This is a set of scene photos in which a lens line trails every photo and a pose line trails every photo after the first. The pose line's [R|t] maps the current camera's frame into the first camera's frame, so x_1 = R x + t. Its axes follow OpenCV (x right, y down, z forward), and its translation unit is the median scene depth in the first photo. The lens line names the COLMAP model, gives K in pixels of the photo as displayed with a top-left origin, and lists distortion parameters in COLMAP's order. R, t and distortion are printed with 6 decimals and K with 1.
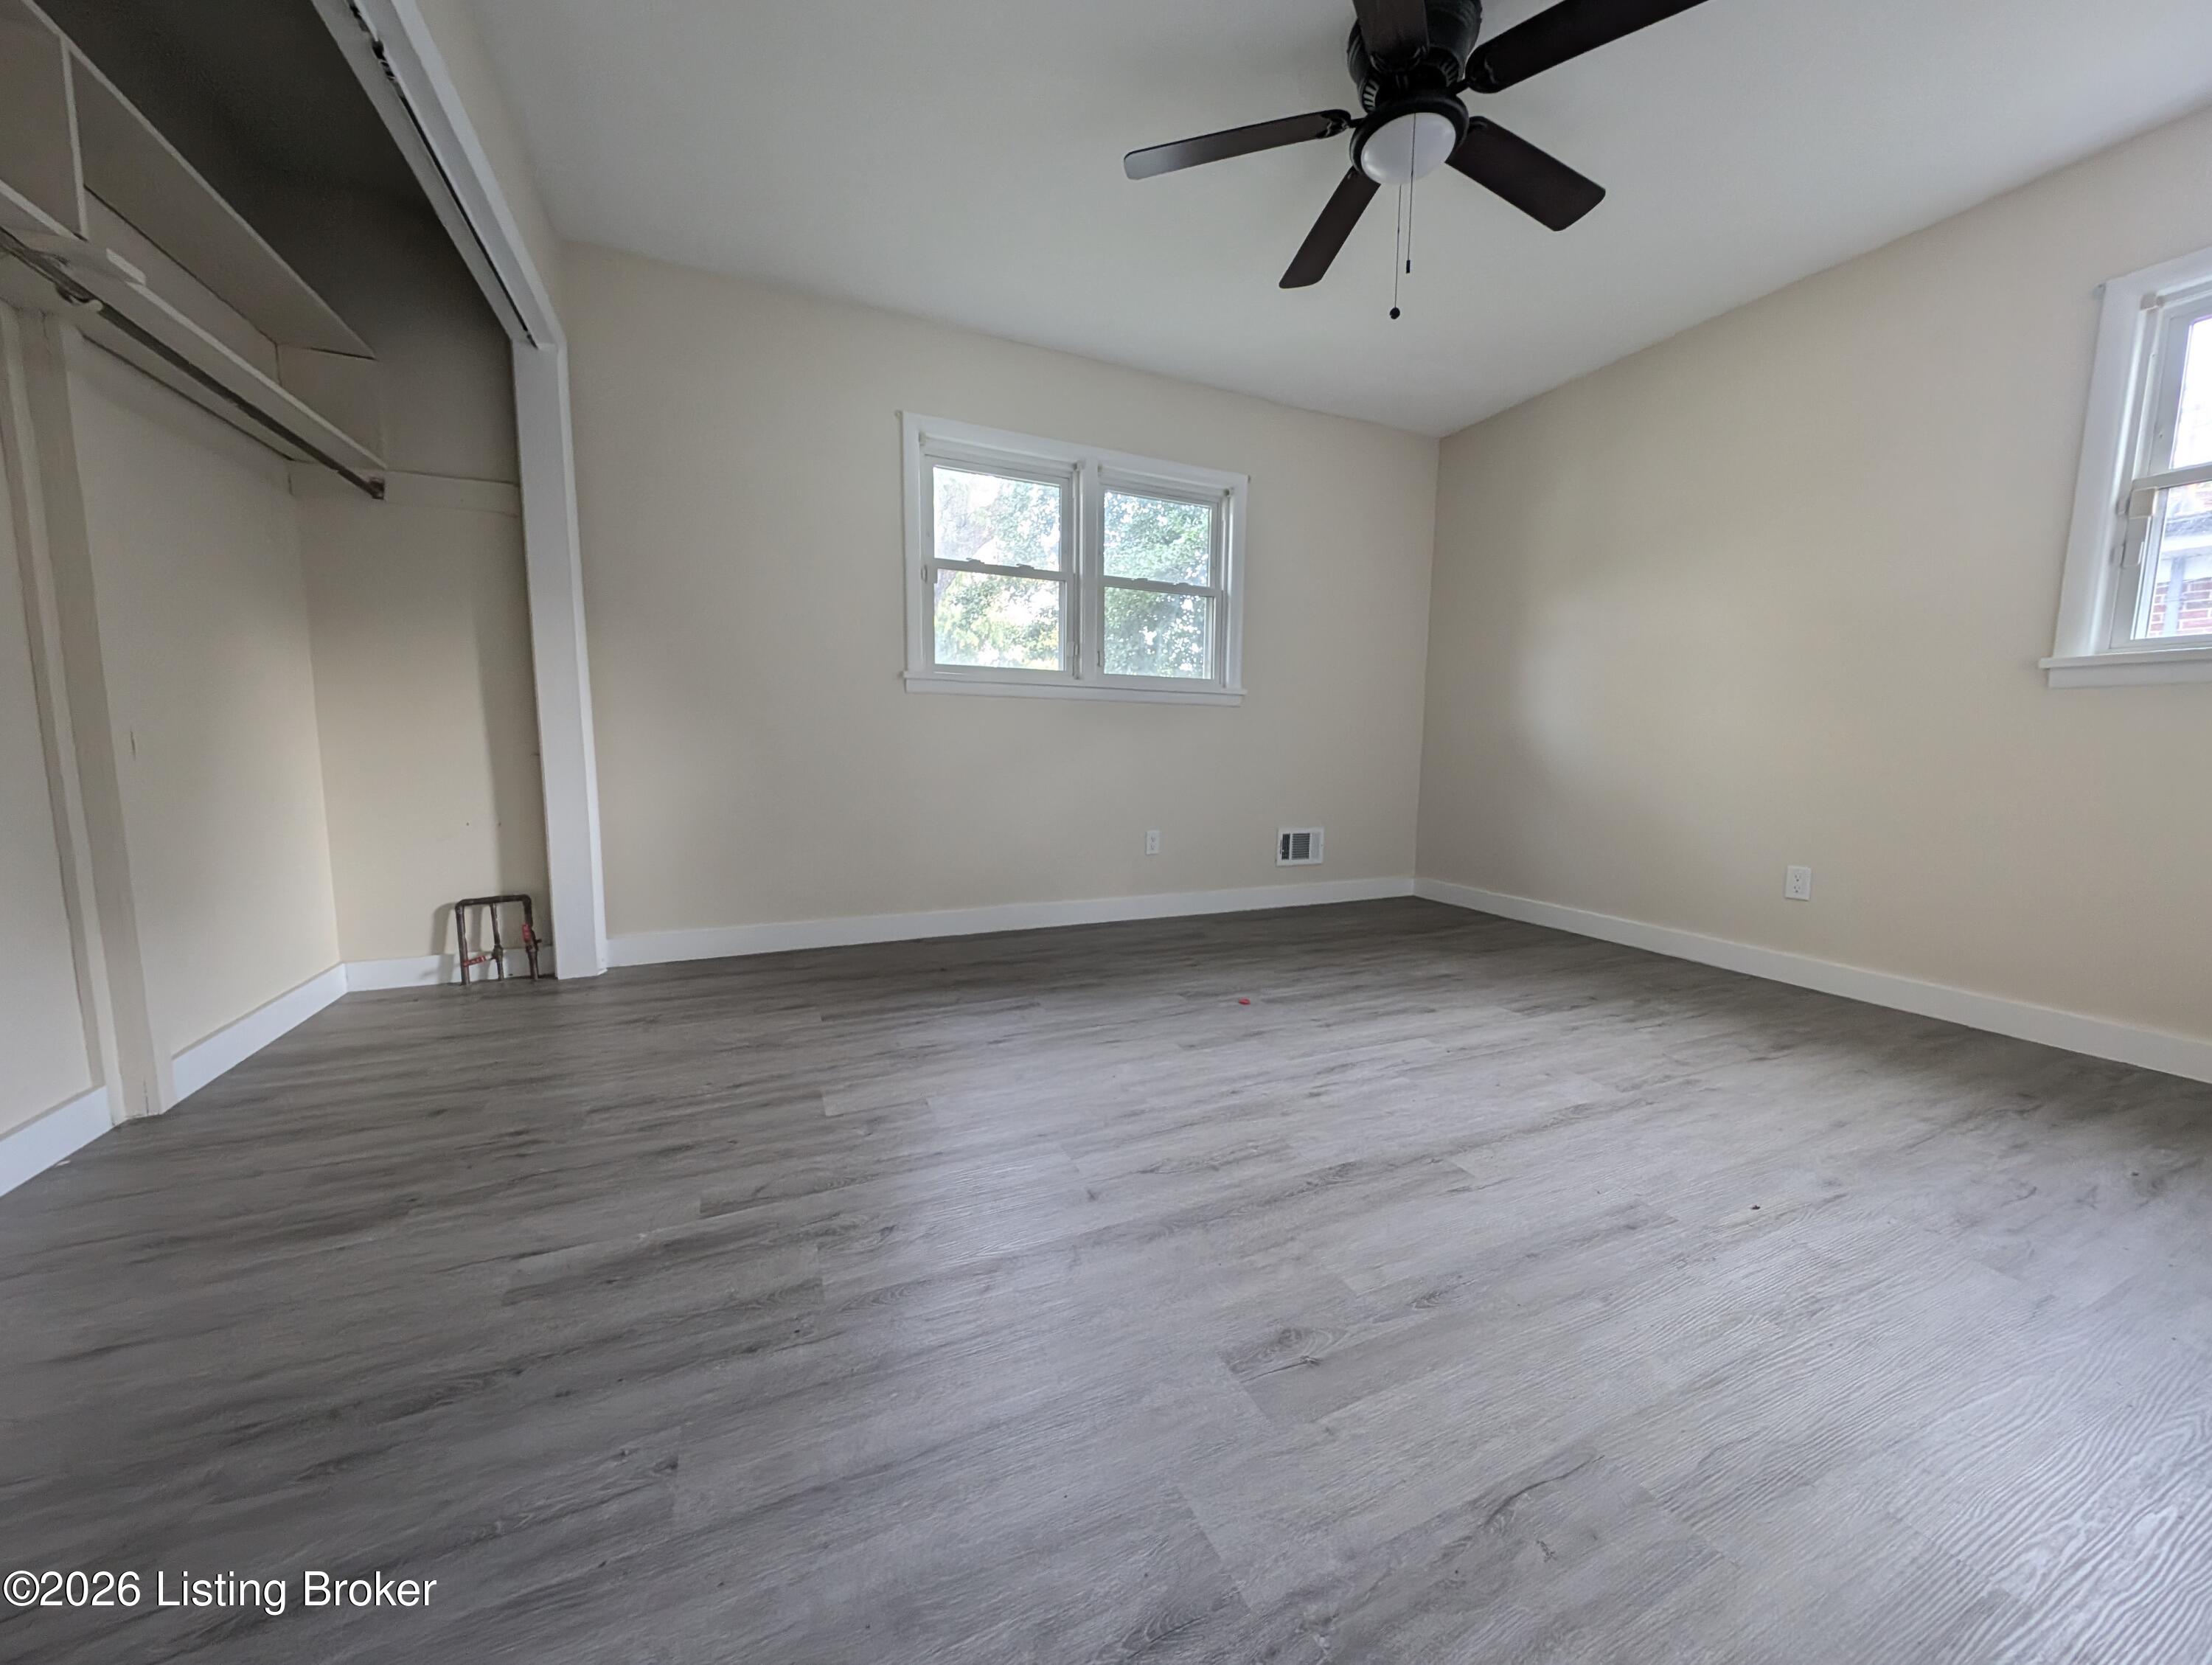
lens RADIAL K [[787.2, 0, 1108.3], [0, 787.2, 829.9], [0, 0, 1]] dist [0.000649, -0.000341]
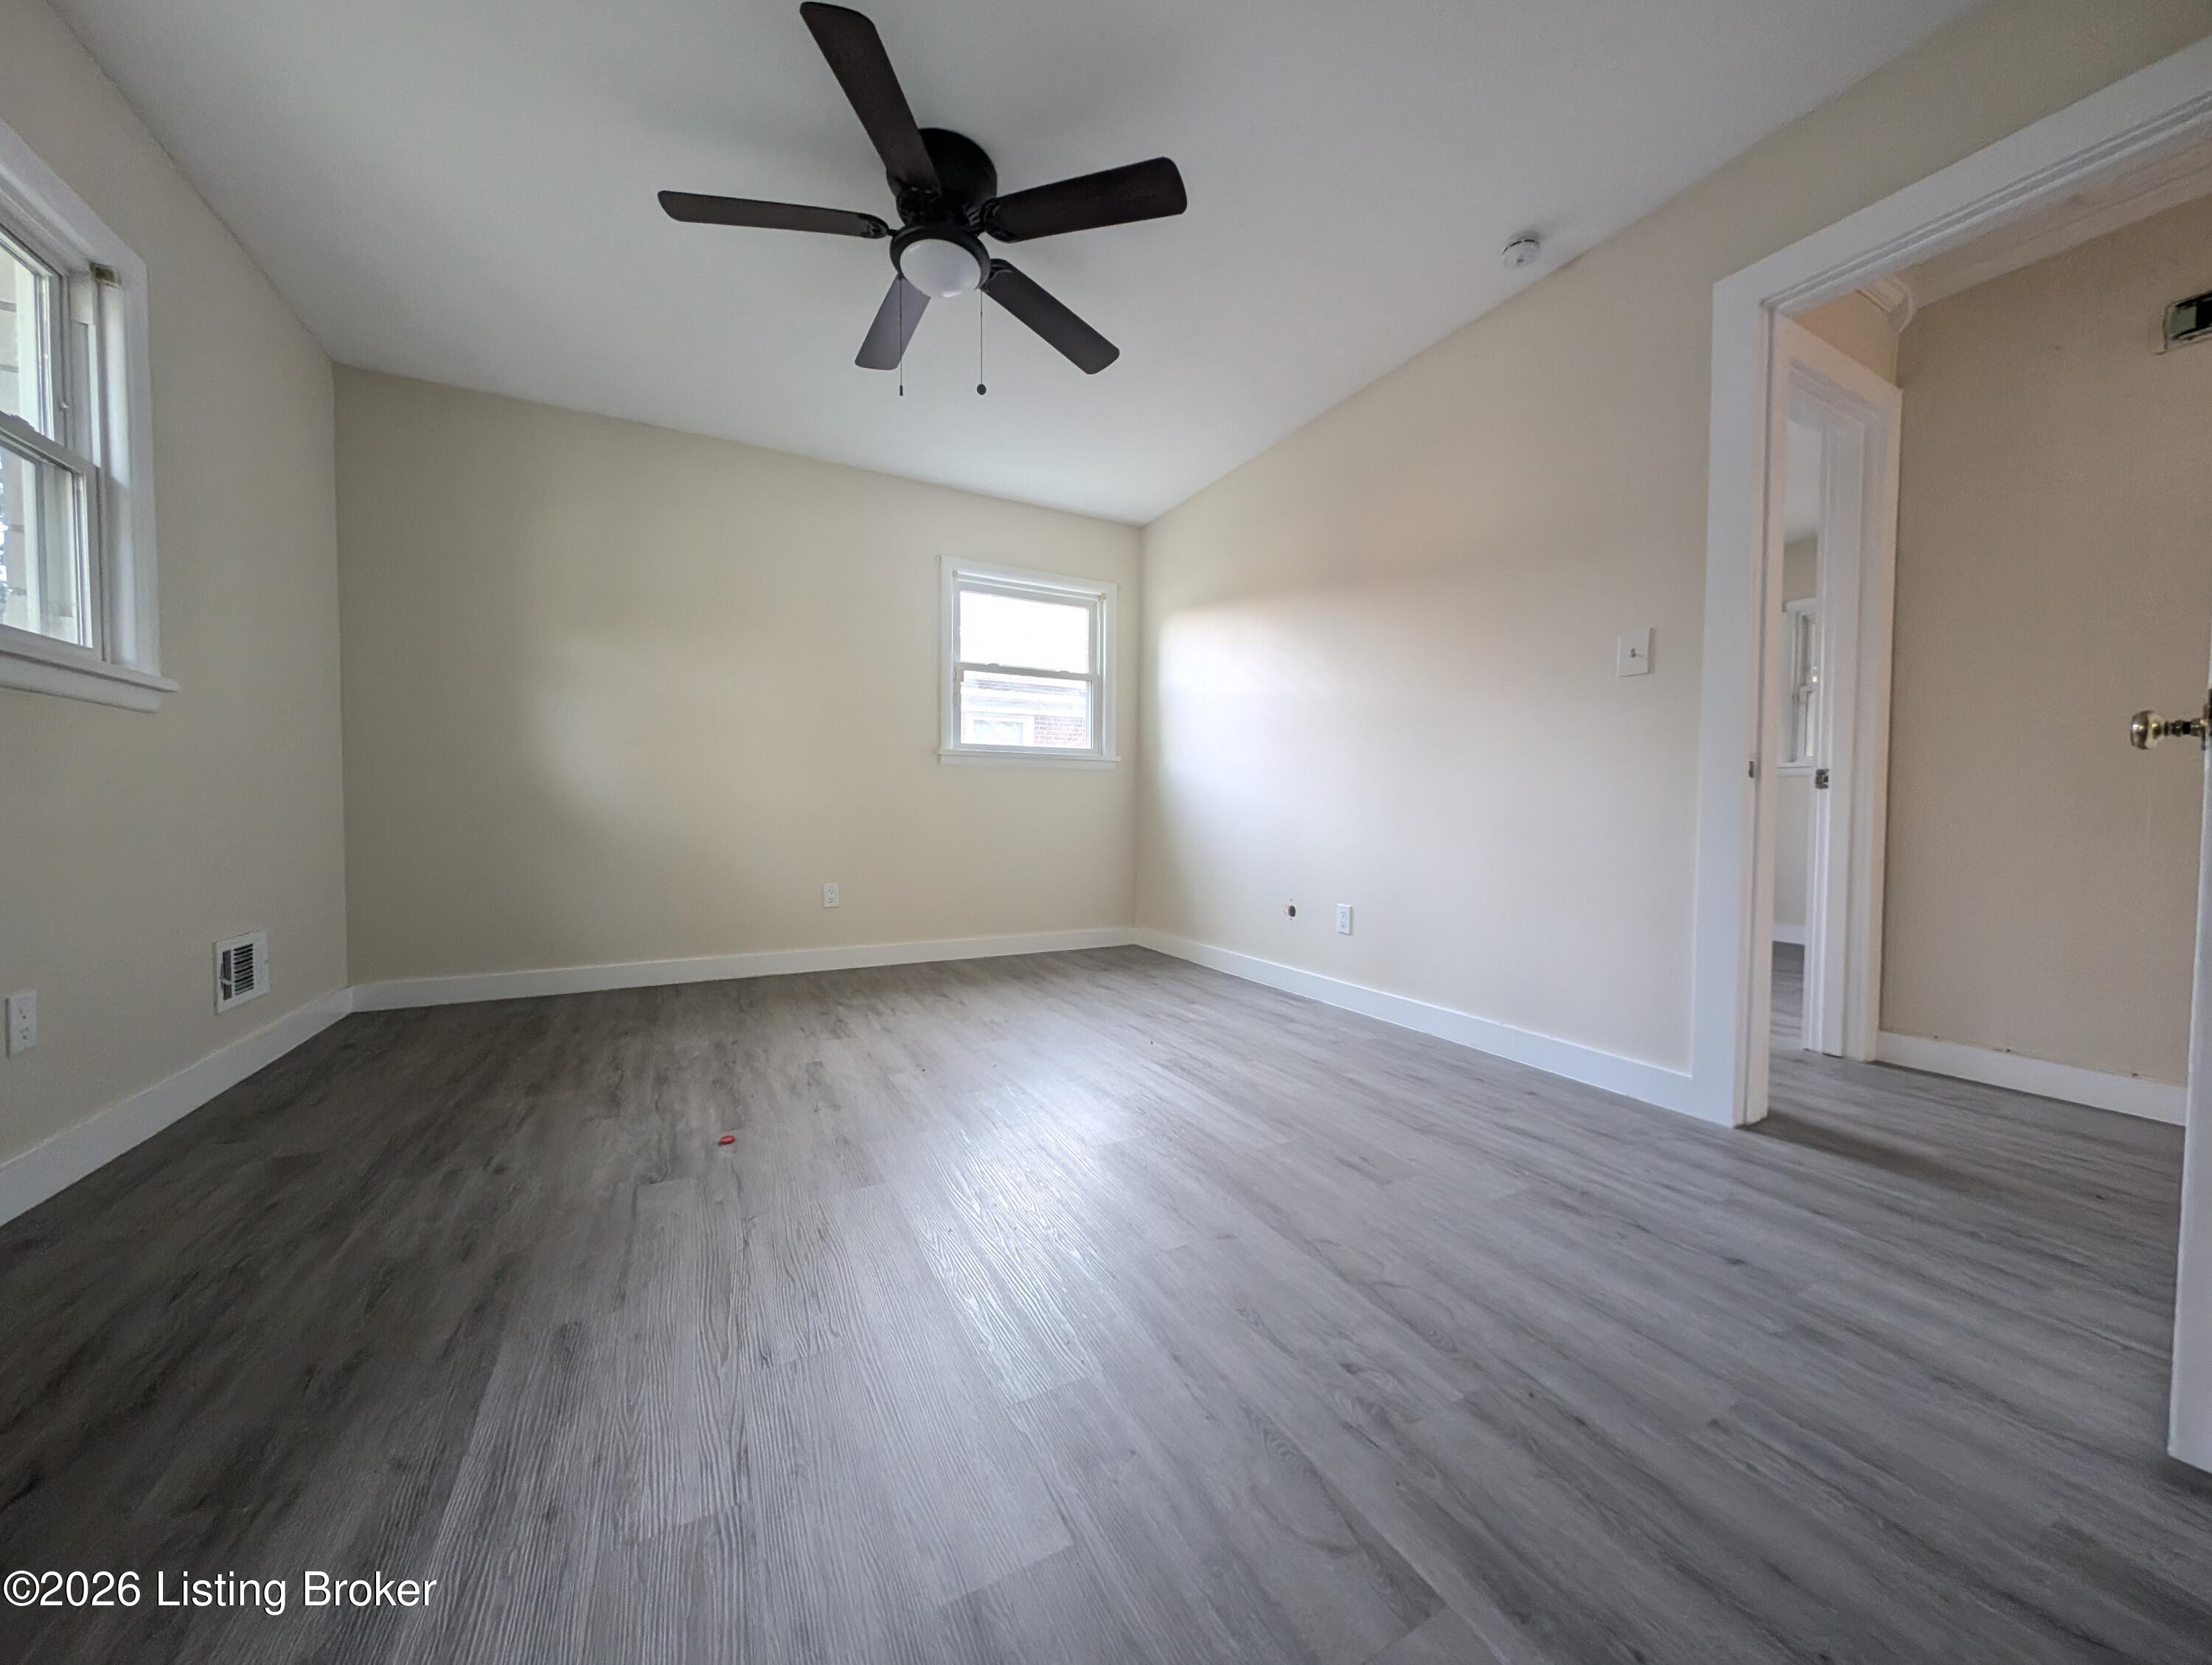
lens RADIAL K [[787.2, 0, 1108.3], [0, 787.2, 829.9], [0, 0, 1]] dist [0.000649, -0.000341]
pose [[-0.065239, -0.038503, 0.997127, -0.567967], [0.101423, 0.993825, 0.045012, -0.065690], [-0.992702, 0.104068, -0.060931, 0.657570]]
